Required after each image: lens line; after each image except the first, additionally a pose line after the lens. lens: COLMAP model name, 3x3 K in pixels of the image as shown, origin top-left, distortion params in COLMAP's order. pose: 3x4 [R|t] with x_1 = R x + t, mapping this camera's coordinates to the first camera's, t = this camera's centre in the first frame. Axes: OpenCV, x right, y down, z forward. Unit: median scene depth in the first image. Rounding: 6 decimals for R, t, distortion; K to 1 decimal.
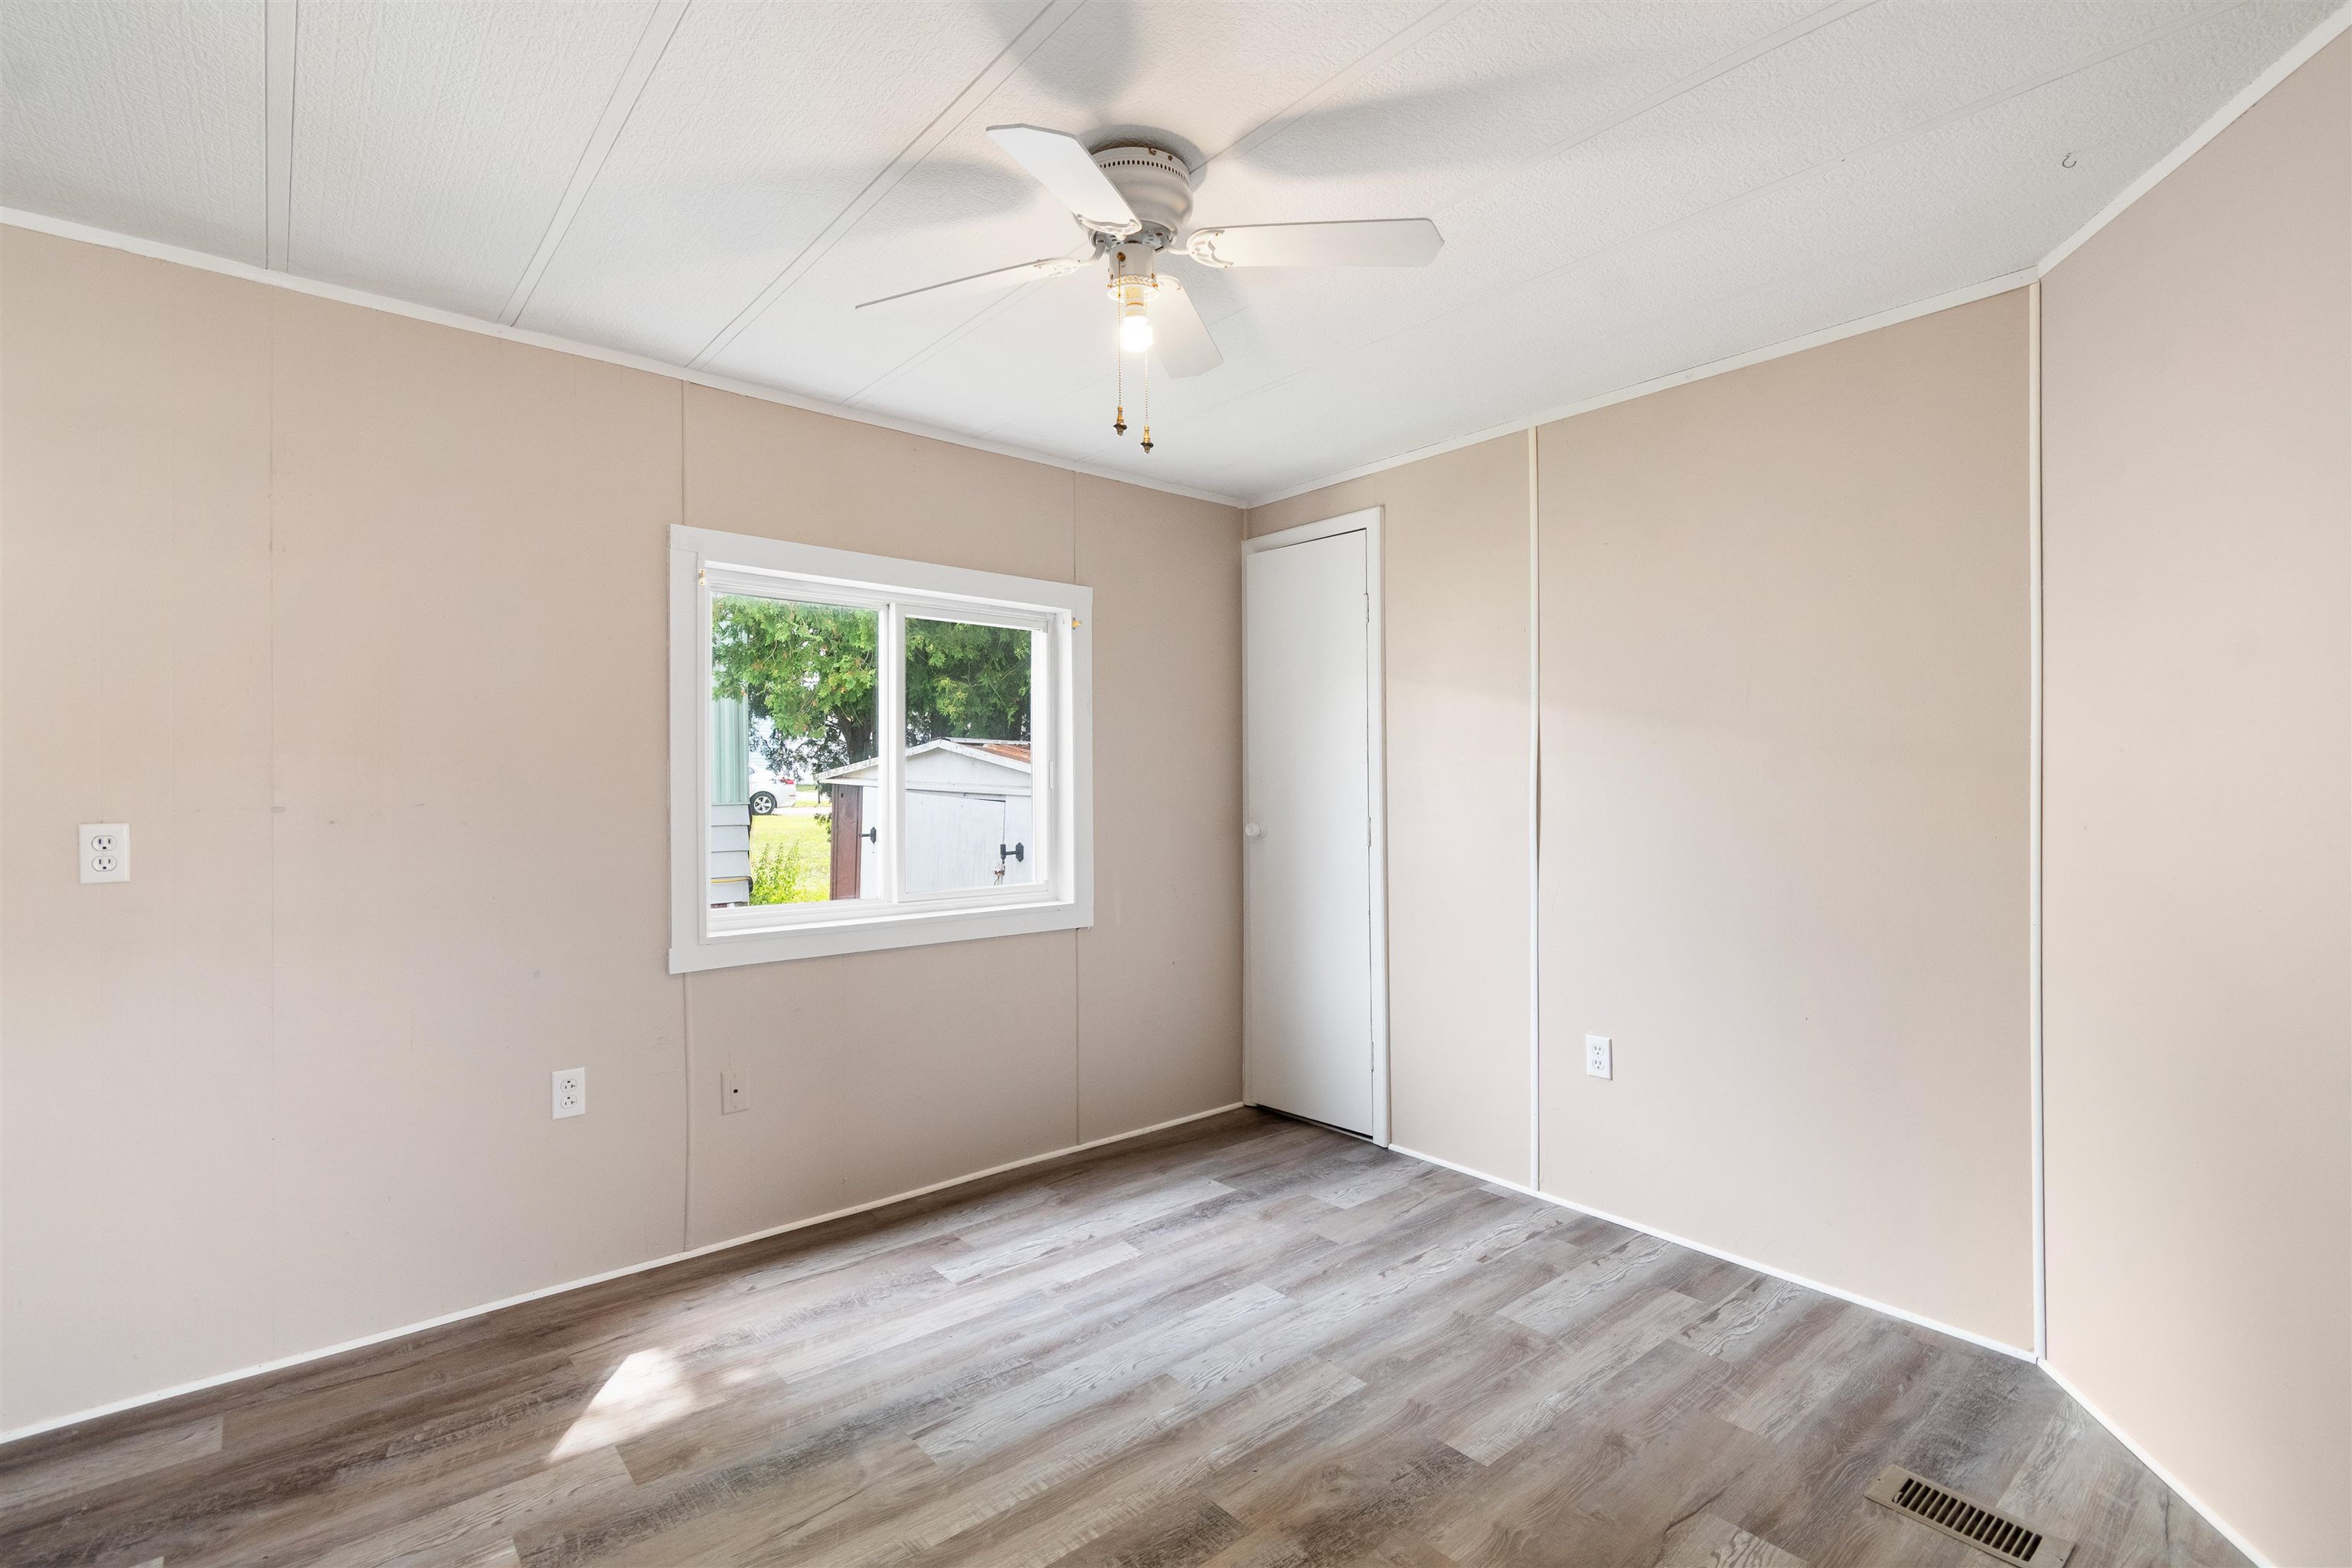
lens RADIAL K [[1067.0, 0, 1176.0], [0, 1067.0, 784.0], [0, 0, 1]] dist [0.010645, -0.008011]
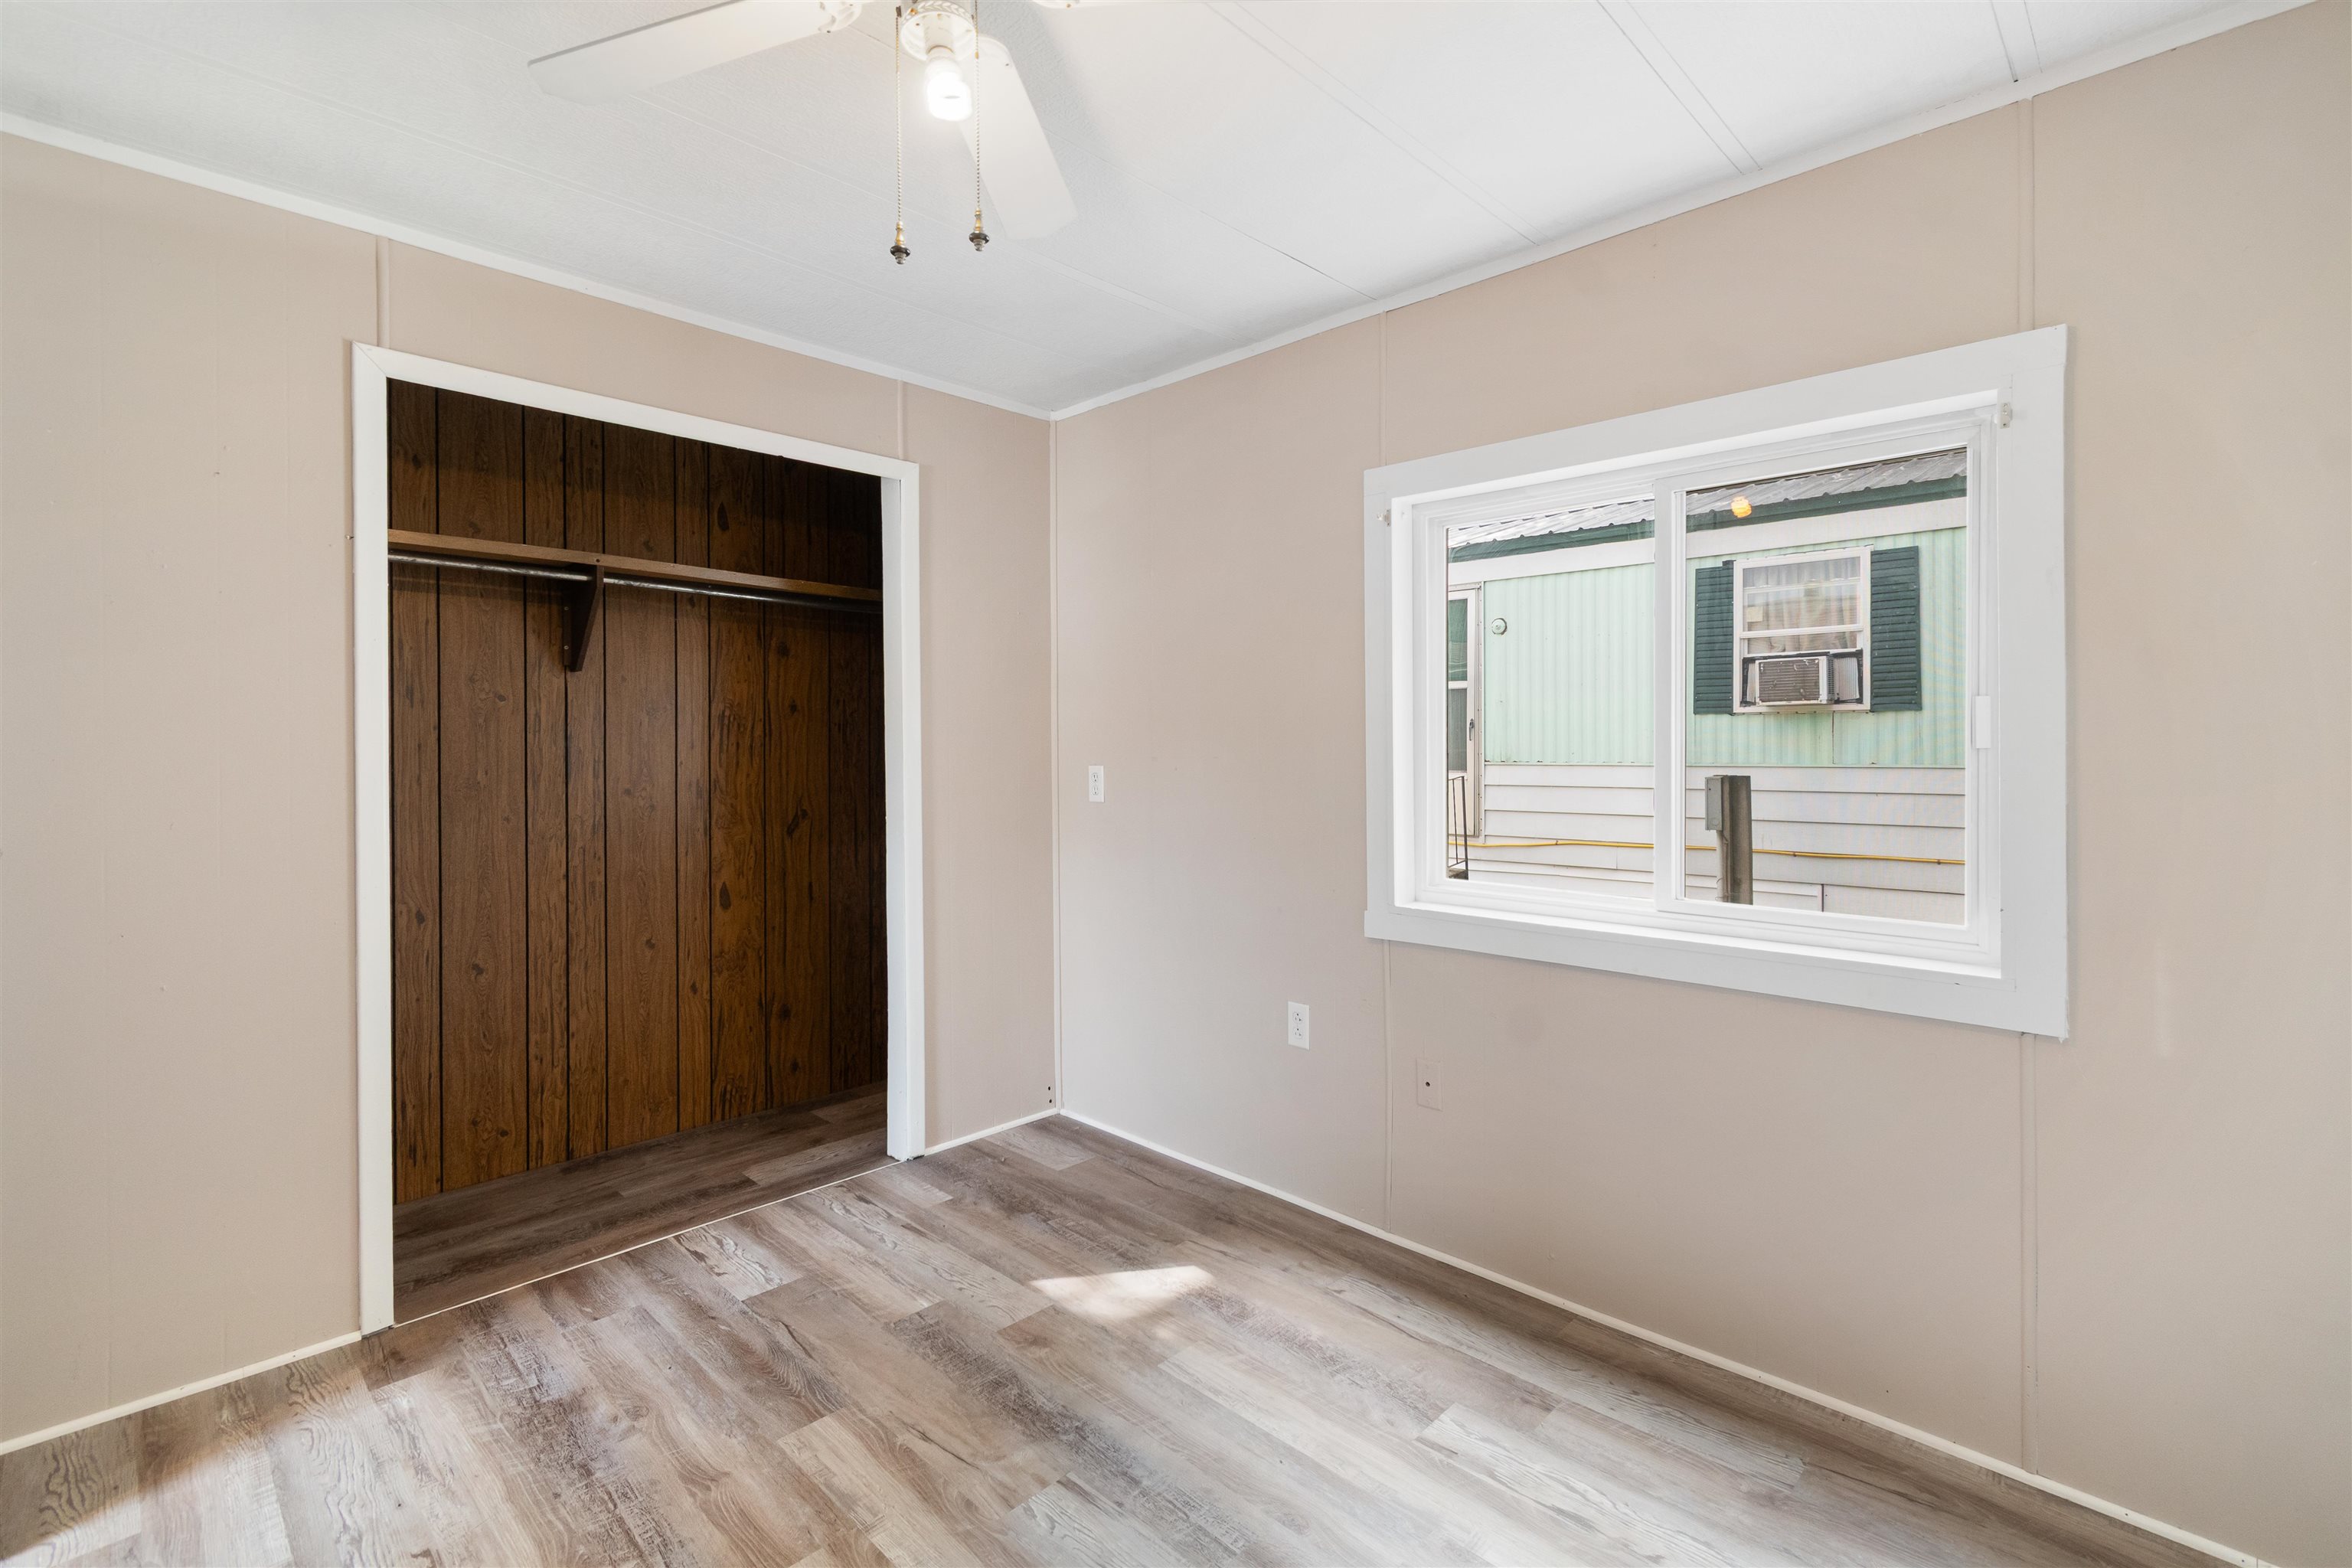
lens RADIAL K [[1037.8, 0, 1184.6], [0, 1037.8, 752.6], [0, 0, 1]] dist [-0.000859, -0.000507]
pose [[0.104660, 0.010050, -0.994457, 0.474129], [0.002730, 0.999942, 0.010392, 0.000408], [0.994504, -0.003803, 0.104626, 0.786089]]
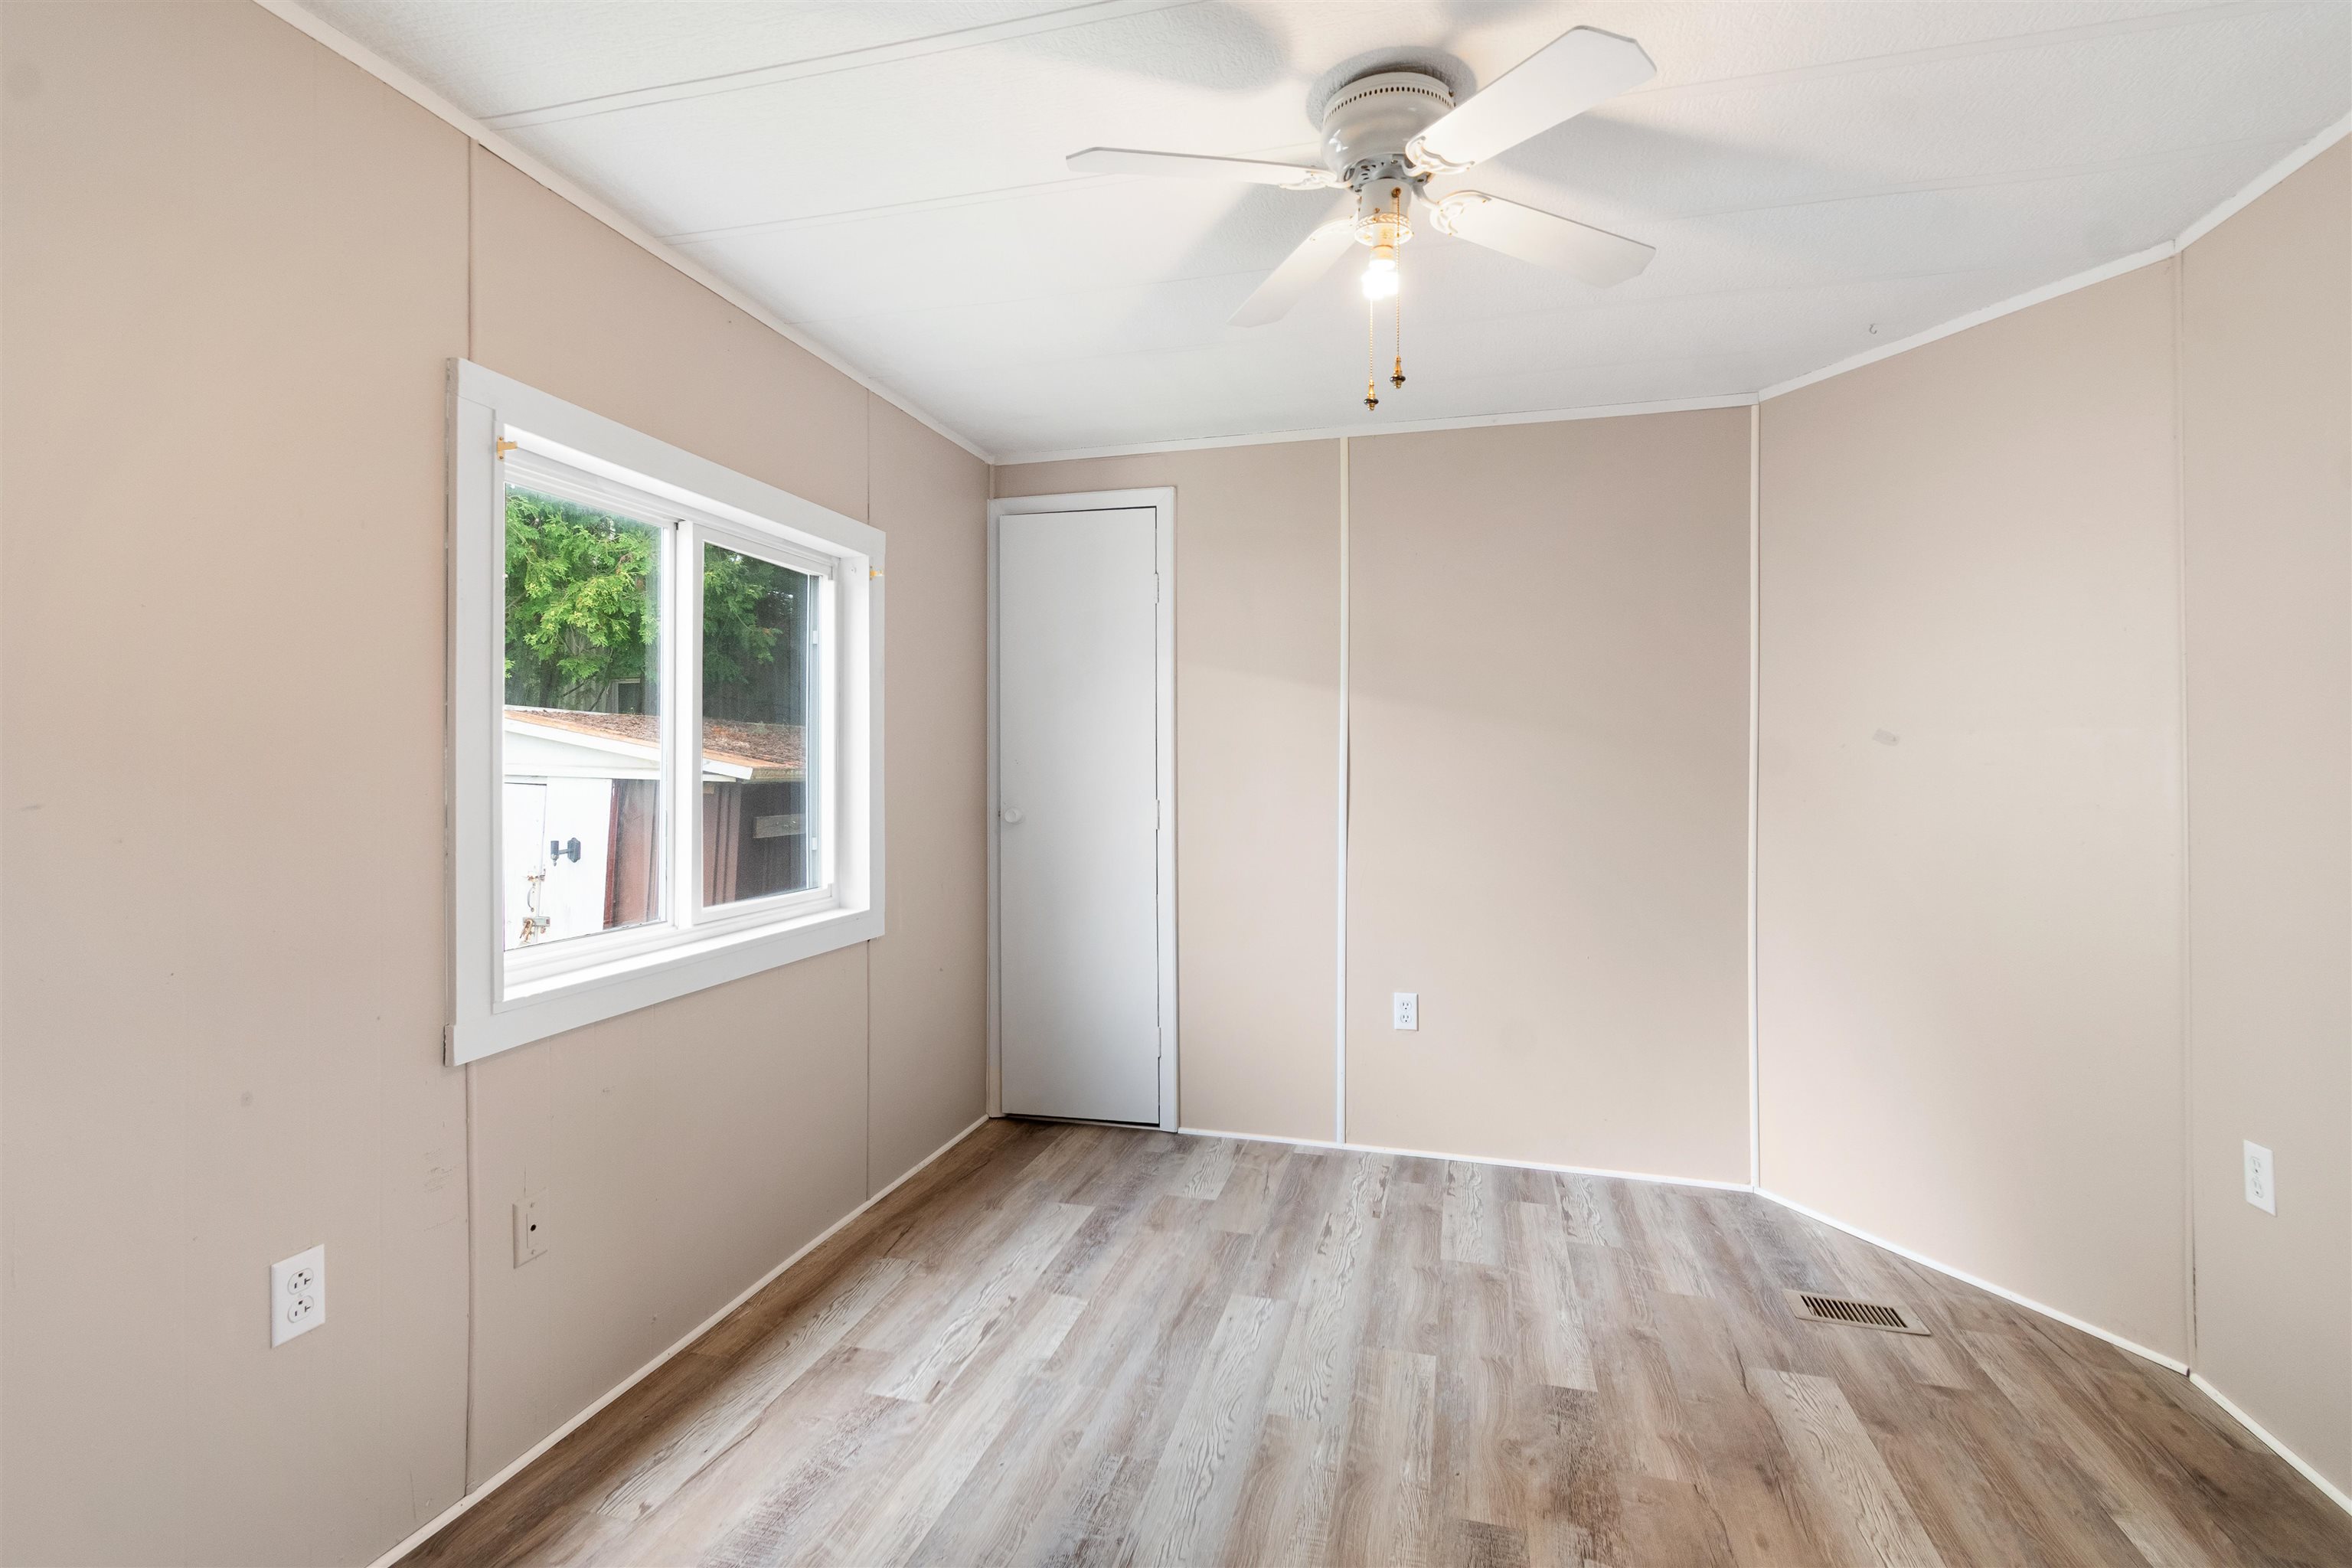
lens RADIAL K [[1066.0, 0, 1167.6], [0, 1066.0, 760.1], [0, 0, 1]] dist [0.000947, -0.000841]
pose [[0.826916, 0.005254, 0.562300, -0.510783], [-0.003352, 0.999985, -0.004415, -0.002373], [-0.562315, 0.001766, 0.826921, 0.253956]]
